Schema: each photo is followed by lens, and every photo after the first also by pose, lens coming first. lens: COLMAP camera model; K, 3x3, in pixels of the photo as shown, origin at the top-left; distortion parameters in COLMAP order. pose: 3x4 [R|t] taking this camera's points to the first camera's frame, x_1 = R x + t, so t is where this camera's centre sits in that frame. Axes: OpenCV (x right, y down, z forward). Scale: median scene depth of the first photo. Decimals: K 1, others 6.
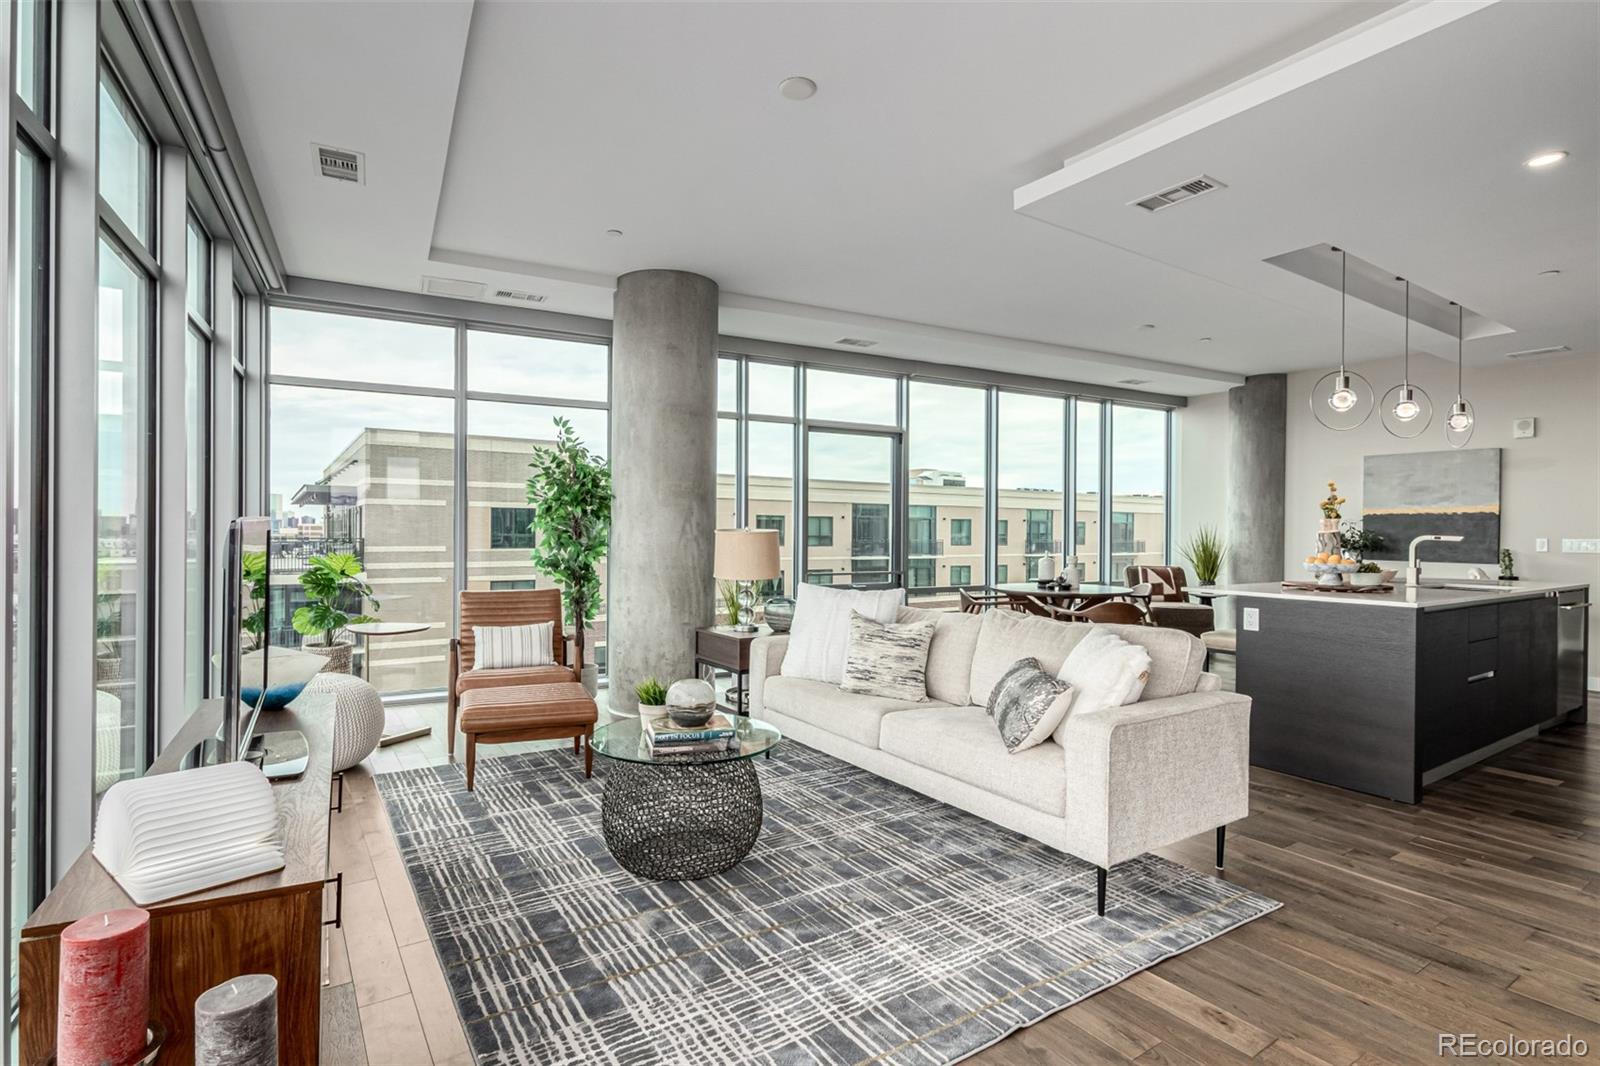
lens RADIAL K [[780.8, 0, 793.4], [0, 780.8, 531.7], [0, 0, 1]] dist [0.011868, -0.002103]
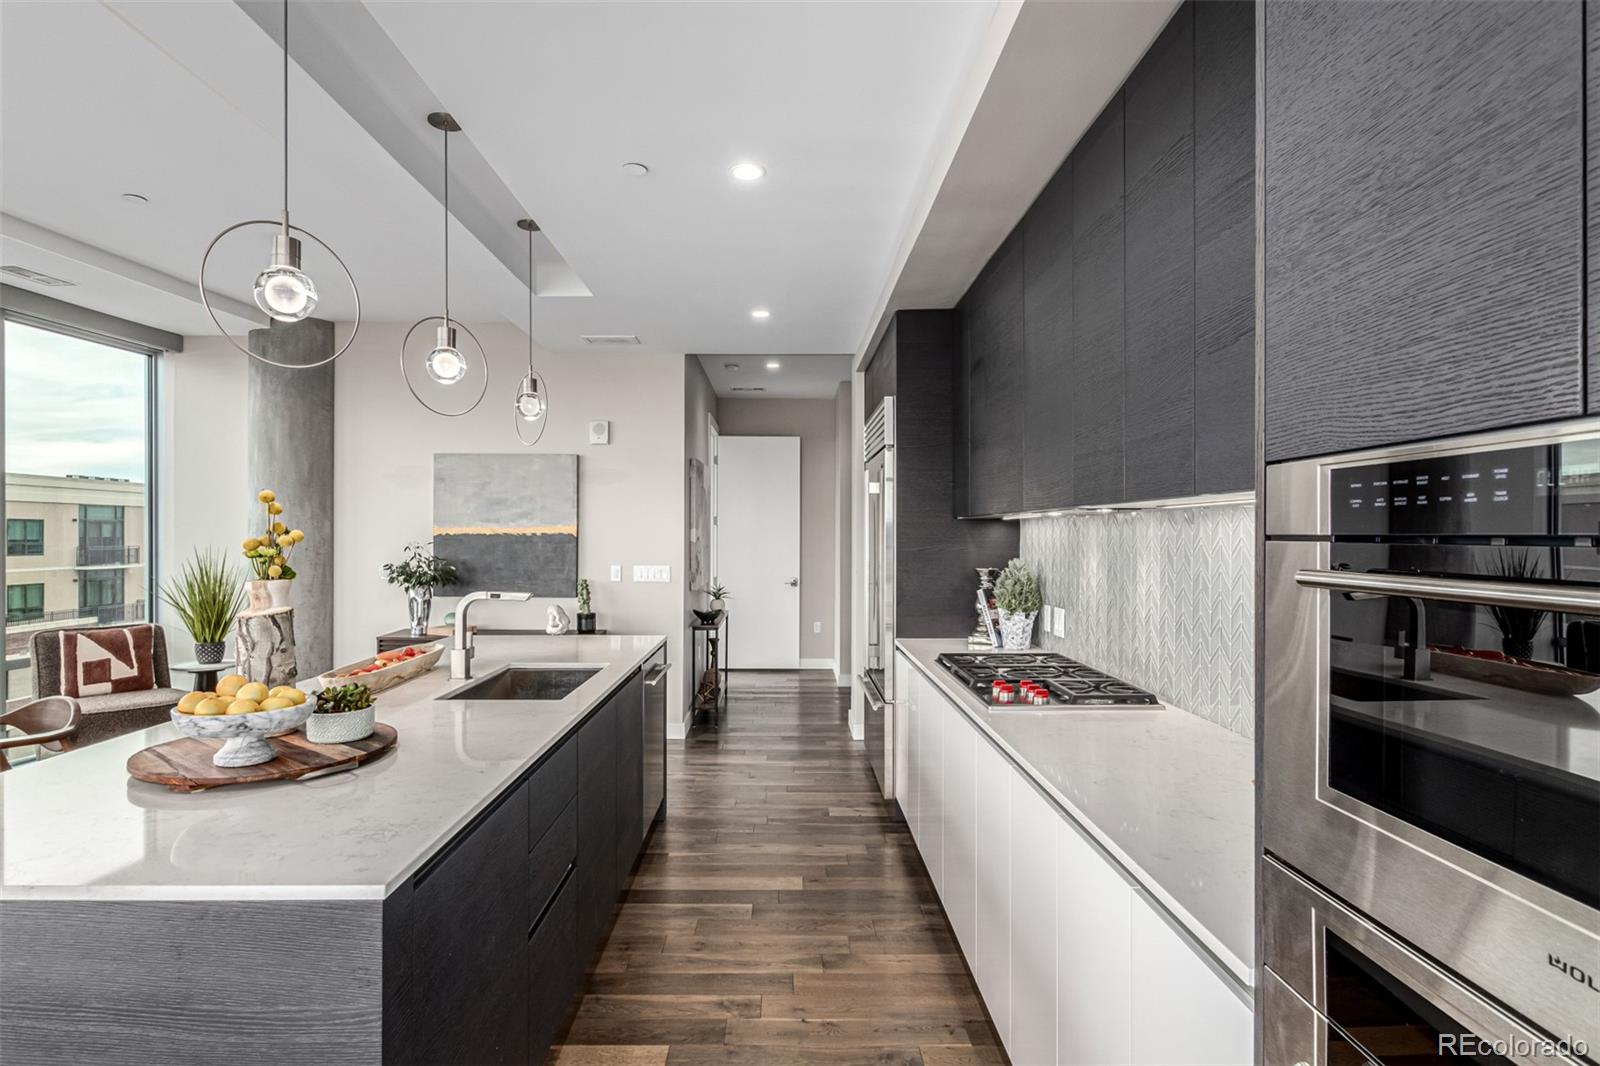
lens RADIAL K [[805.9, 0, 787.0], [0, 805.9, 536.9], [0, 0, 1]] dist [0.005536, -0.004966]
pose [[0.552264, -0.010136, 0.833607, 0.291889], [0.003766, 0.999946, 0.009663, -0.025835], [-0.833660, -0.002197, 0.552273, 0.325625]]
